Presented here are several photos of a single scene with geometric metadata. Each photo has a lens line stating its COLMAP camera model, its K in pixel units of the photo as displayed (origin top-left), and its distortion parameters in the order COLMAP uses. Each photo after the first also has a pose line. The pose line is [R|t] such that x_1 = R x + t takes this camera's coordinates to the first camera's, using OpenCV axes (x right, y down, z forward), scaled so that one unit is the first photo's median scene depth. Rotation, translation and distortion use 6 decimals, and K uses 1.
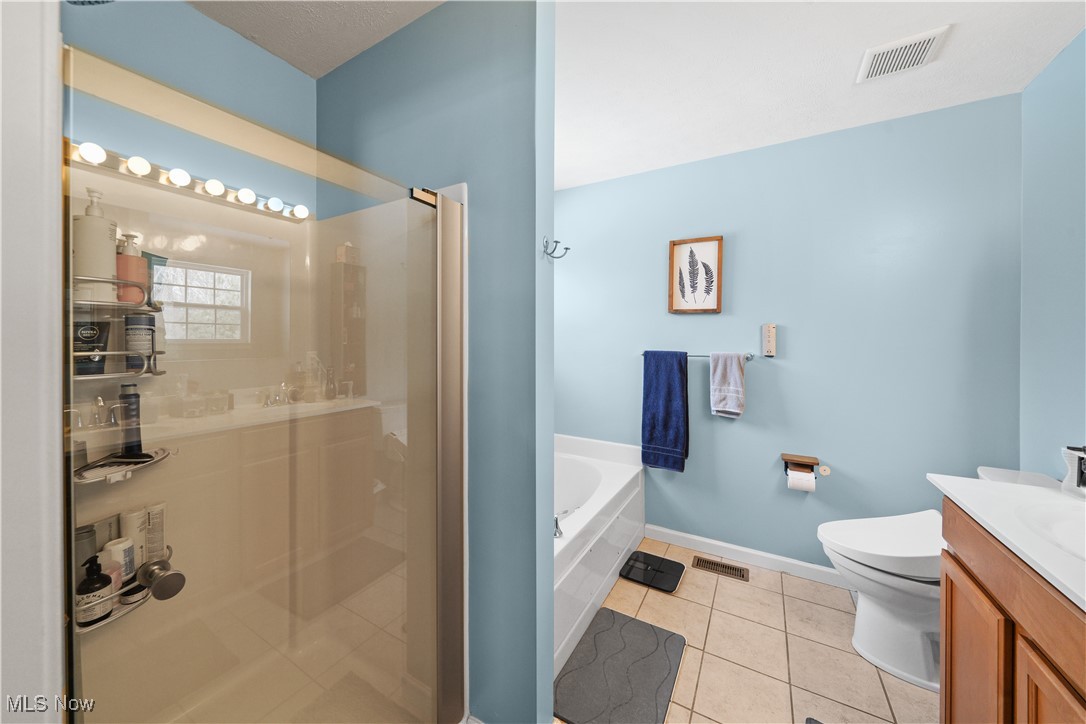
lens RADIAL K [[392.5, 0, 538.4], [0, 392.5, 347.8], [0, 0, 1]] dist [-0.000924, -0.000067]
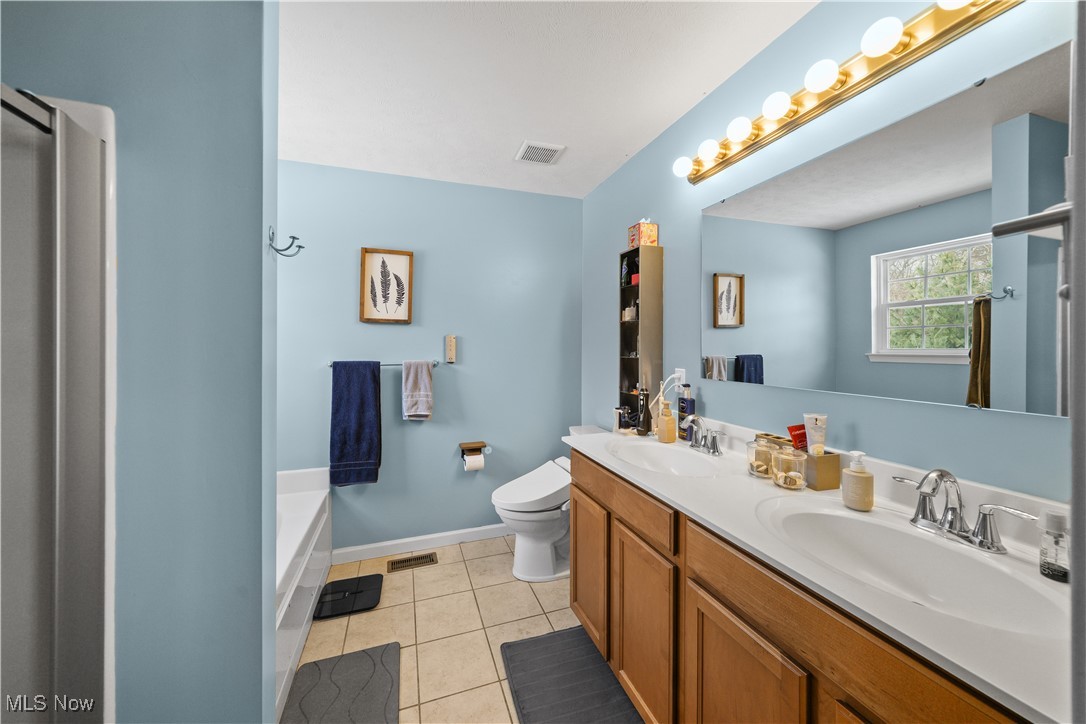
lens RADIAL K [[390.3, 0, 542.3], [0, 390.3, 354.1], [0, 0, 1]] dist [0.009289, 0.000009]
pose [[0.647881, -0.022626, 0.761405, -0.115908], [0.019723, 0.999722, 0.012926, -0.012948], [-0.761486, 0.006643, 0.648147, 0.038396]]
